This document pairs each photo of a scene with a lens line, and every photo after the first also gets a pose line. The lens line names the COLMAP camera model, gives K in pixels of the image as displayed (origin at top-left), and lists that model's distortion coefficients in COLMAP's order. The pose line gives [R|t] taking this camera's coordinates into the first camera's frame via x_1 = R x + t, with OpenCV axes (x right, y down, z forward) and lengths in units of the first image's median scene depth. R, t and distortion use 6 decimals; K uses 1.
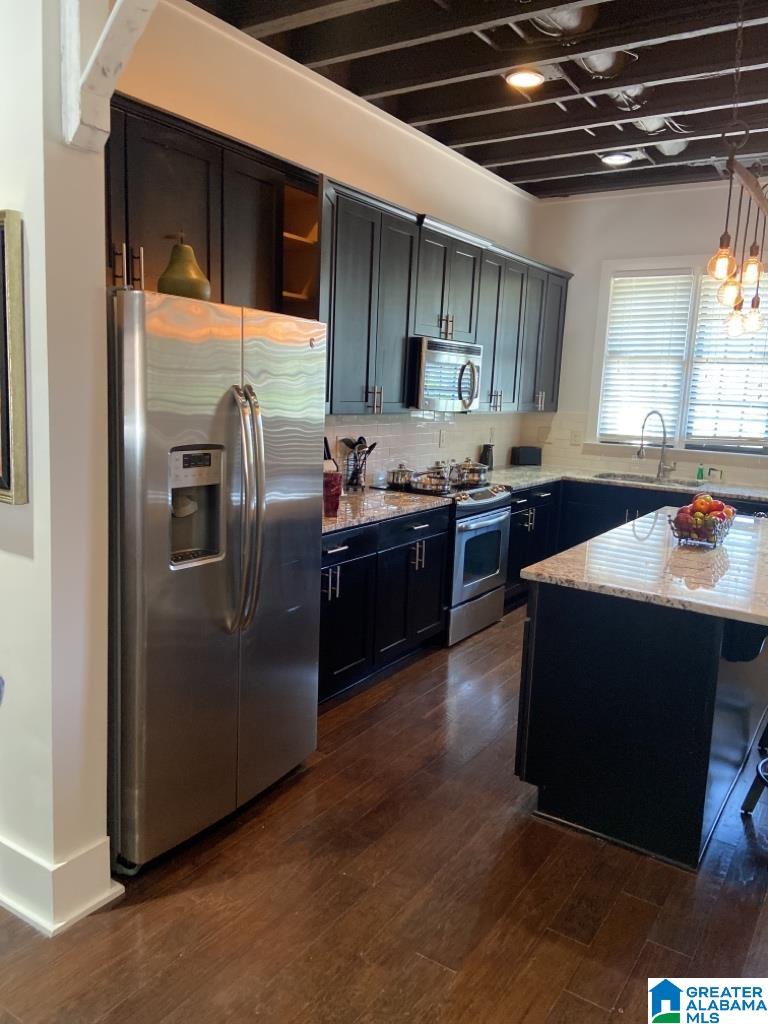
lens RADIAL K [[784.7, 0, 384.0], [0, 784.7, 512.0], [0, 0, 1]] dist [0.130759, -0.171244]
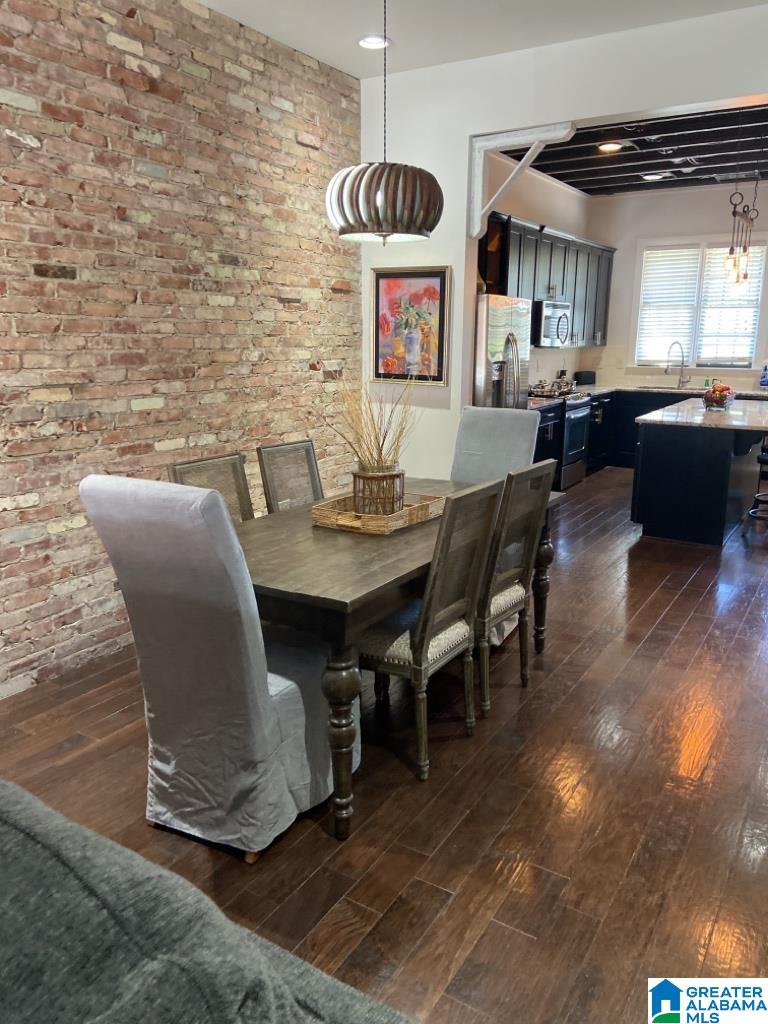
lens RADIAL K [[784.7, 0, 384.0], [0, 784.7, 512.0], [0, 0, 1]] dist [0.130759, -0.171244]
pose [[0.998939, -0.041574, 0.019822, -0.247367], [0.040269, 0.997250, 0.062220, 0.074882], [-0.022354, -0.061355, 0.997866, -0.496220]]
